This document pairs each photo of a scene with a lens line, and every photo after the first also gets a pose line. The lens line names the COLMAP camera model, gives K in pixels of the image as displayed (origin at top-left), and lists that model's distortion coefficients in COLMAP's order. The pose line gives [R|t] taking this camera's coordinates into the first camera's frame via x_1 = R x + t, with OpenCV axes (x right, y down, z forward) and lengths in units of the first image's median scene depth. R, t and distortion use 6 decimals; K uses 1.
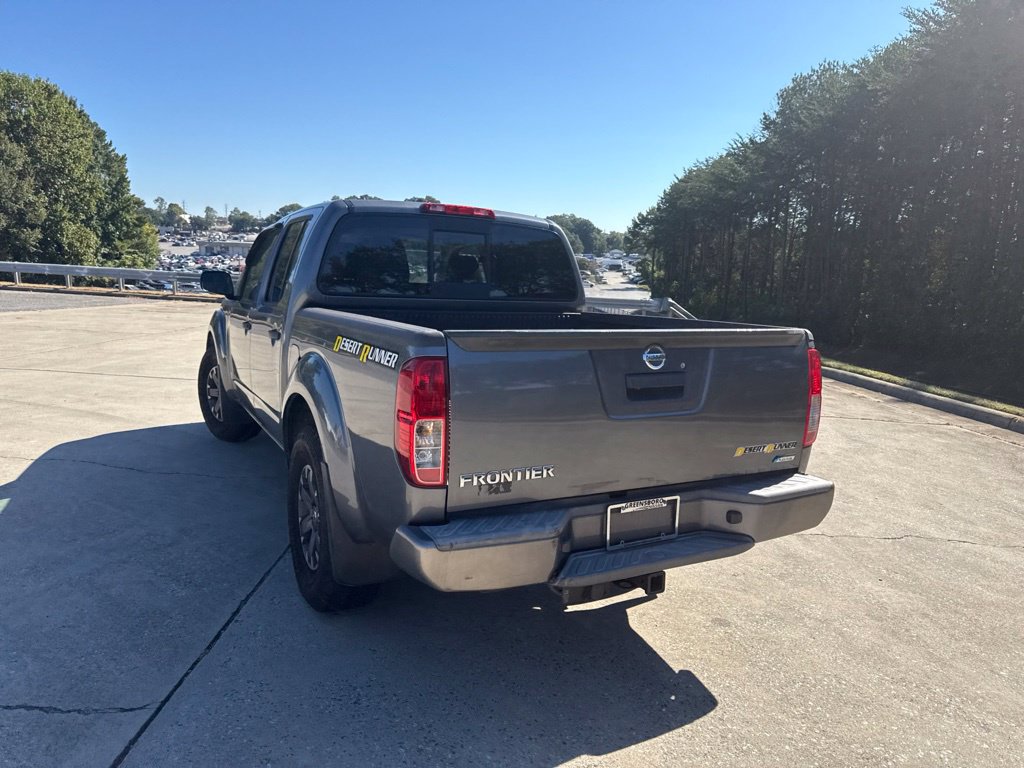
lens RADIAL K [[720.3, 0, 512.5], [0, 720.3, 384.6], [0, 0, 1]] dist [0.048398, -0.060338]
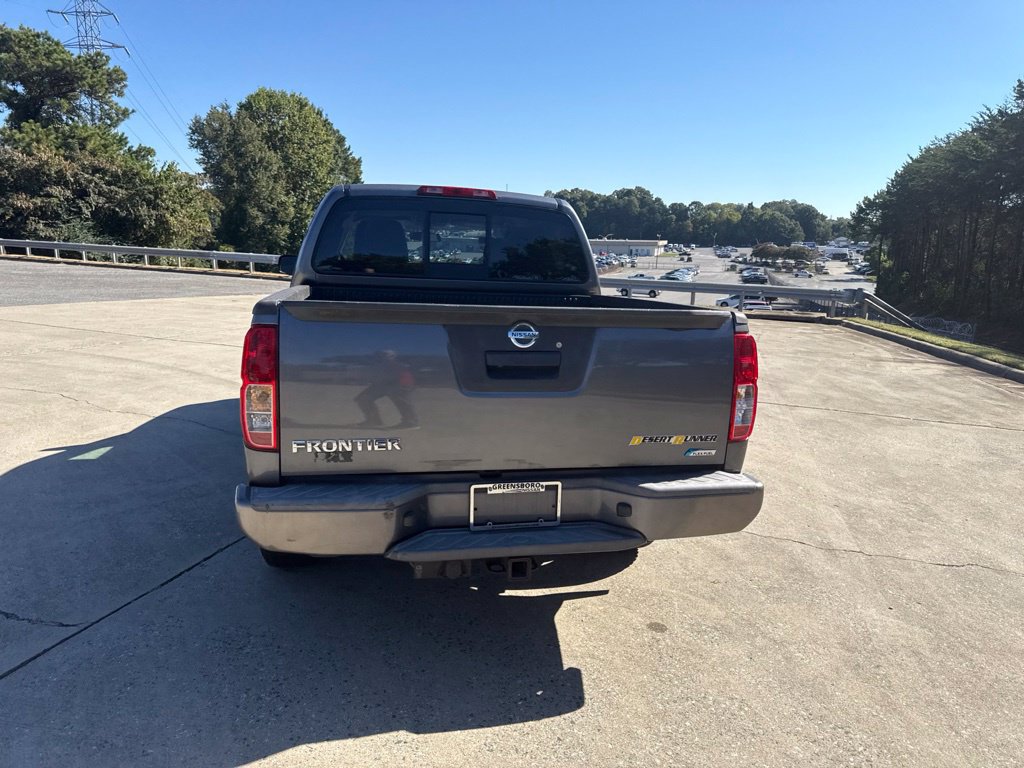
lens RADIAL K [[720.3, 0, 516.6], [0, 720.3, 374.6], [0, 0, 1]] dist [0.048398, -0.060338]
pose [[0.961969, 0.041327, -0.270013, 0.306246], [-0.041767, 0.999119, 0.004118, 0.008006], [0.269945, 0.007317, 0.962848, 0.050567]]
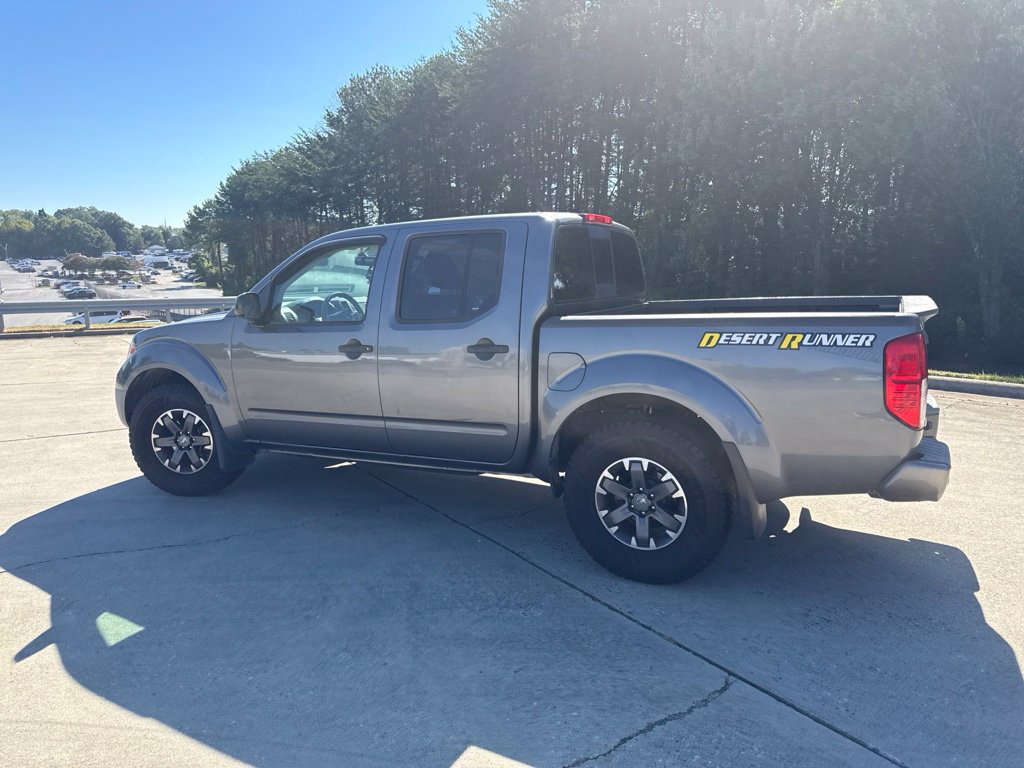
lens RADIAL K [[720.3, 0, 512.8], [0, 720.3, 374.5], [0, 0, 1]] dist [0.048398, -0.060338]
pose [[0.828798, -0.136495, 0.542644, -0.868357], [0.138473, 0.989658, 0.037441, -0.067730], [-0.542142, 0.044111, 0.839128, 0.157849]]
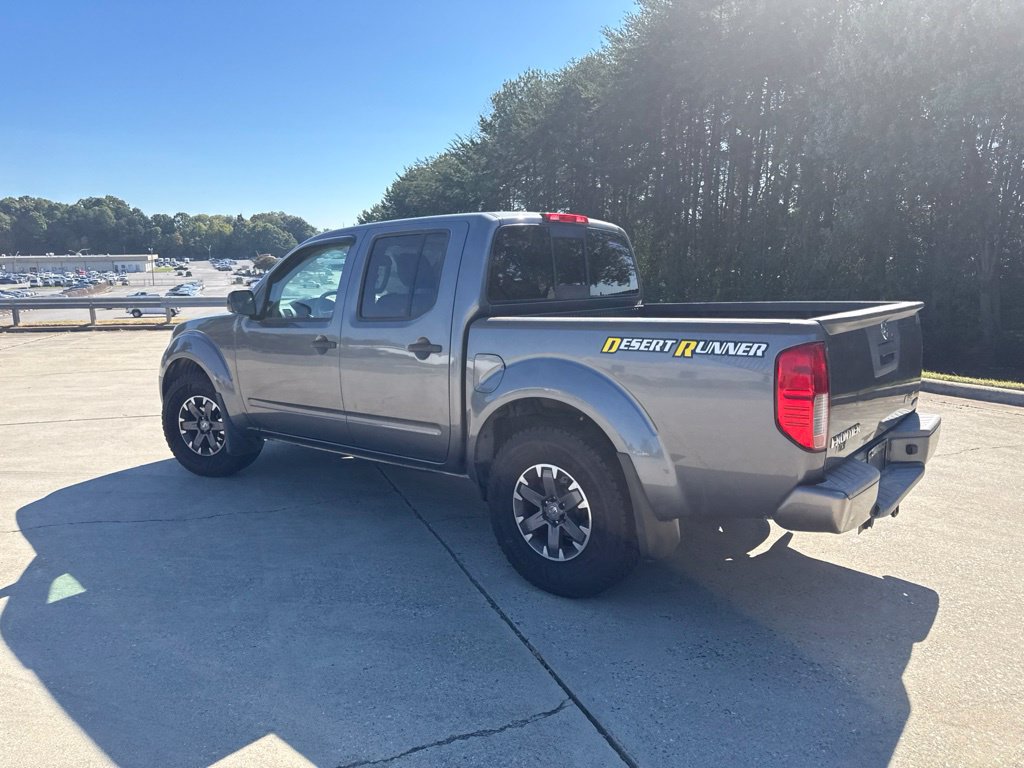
lens RADIAL K [[720.3, 0, 512.8], [0, 720.3, 371.3], [0, 0, 1]] dist [0.048398, -0.060338]
pose [[0.927613, -0.103019, 0.359055, -0.594439], [0.107914, 0.994139, 0.006442, -0.030533], [-0.357615, 0.032771, 0.933294, 0.027413]]
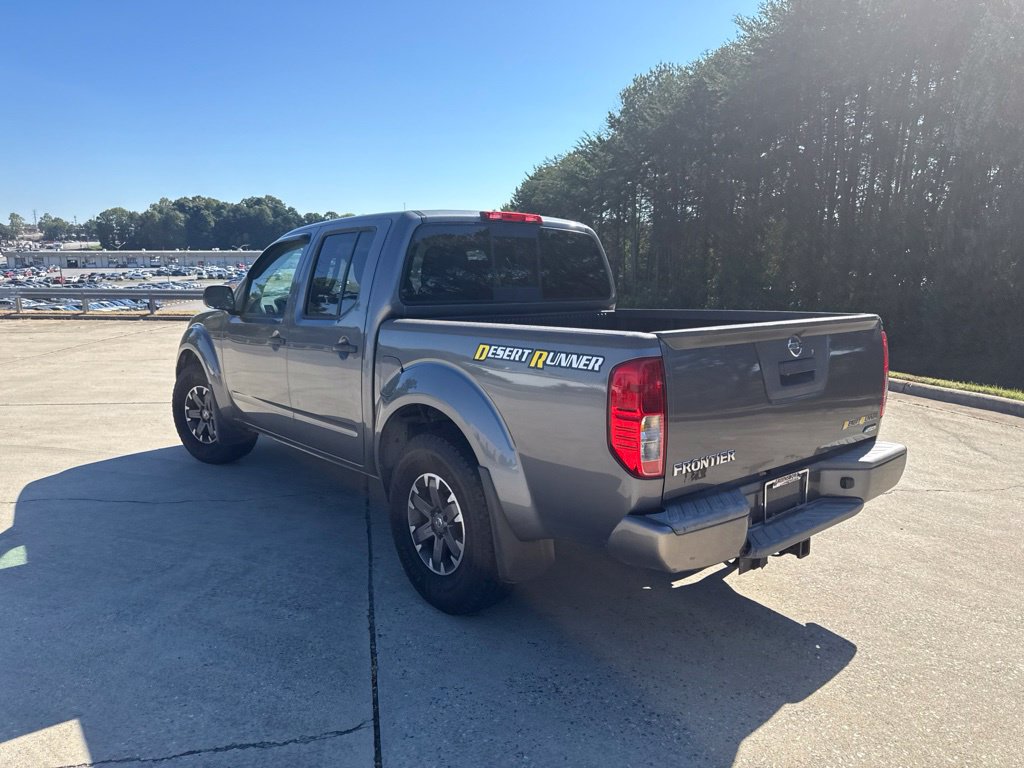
lens RADIAL K [[720.3, 0, 513.9], [0, 720.3, 384.3], [0, 0, 1]] dist [0.048398, -0.060338]
pose [[0.979137, -0.069090, 0.191097, -0.303134], [0.068478, 0.997604, 0.009811, -0.013484], [-0.191317, 0.003480, 0.981522, -0.013412]]
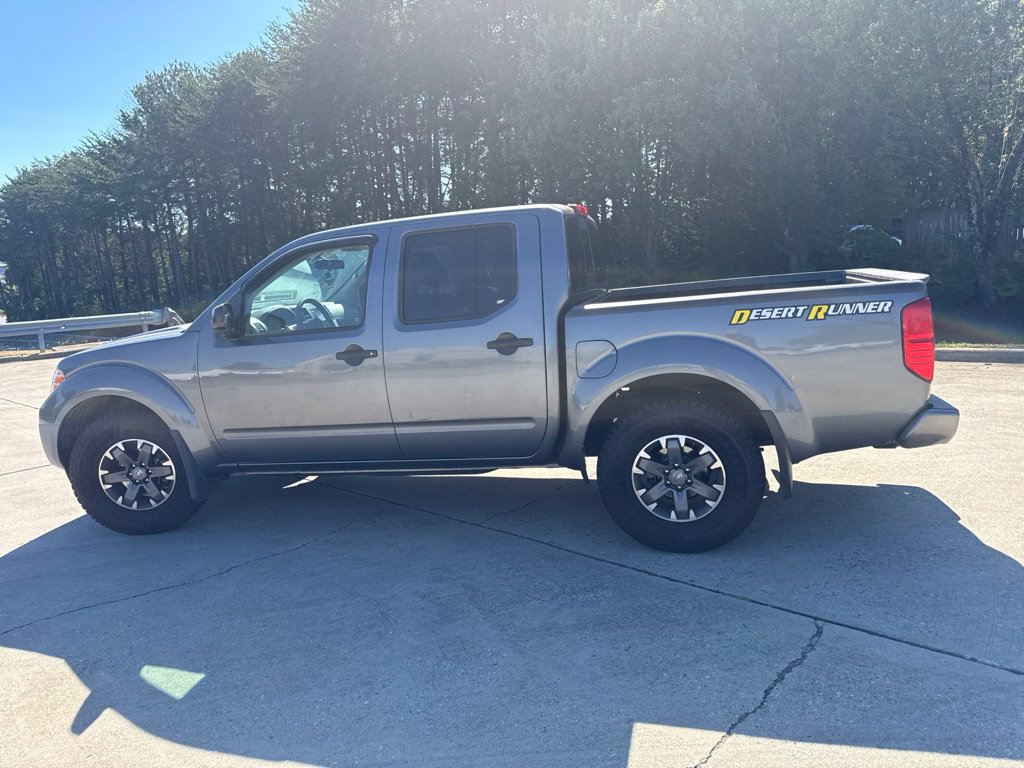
lens RADIAL K [[720.3, 0, 506.1], [0, 720.3, 389.3], [0, 0, 1]] dist [0.048398, -0.060338]
pose [[0.676827, -0.212971, 0.704662, -1.072834], [0.209278, 0.973406, 0.093183, -0.102831], [-0.705768, 0.084402, 0.703397, 0.327078]]
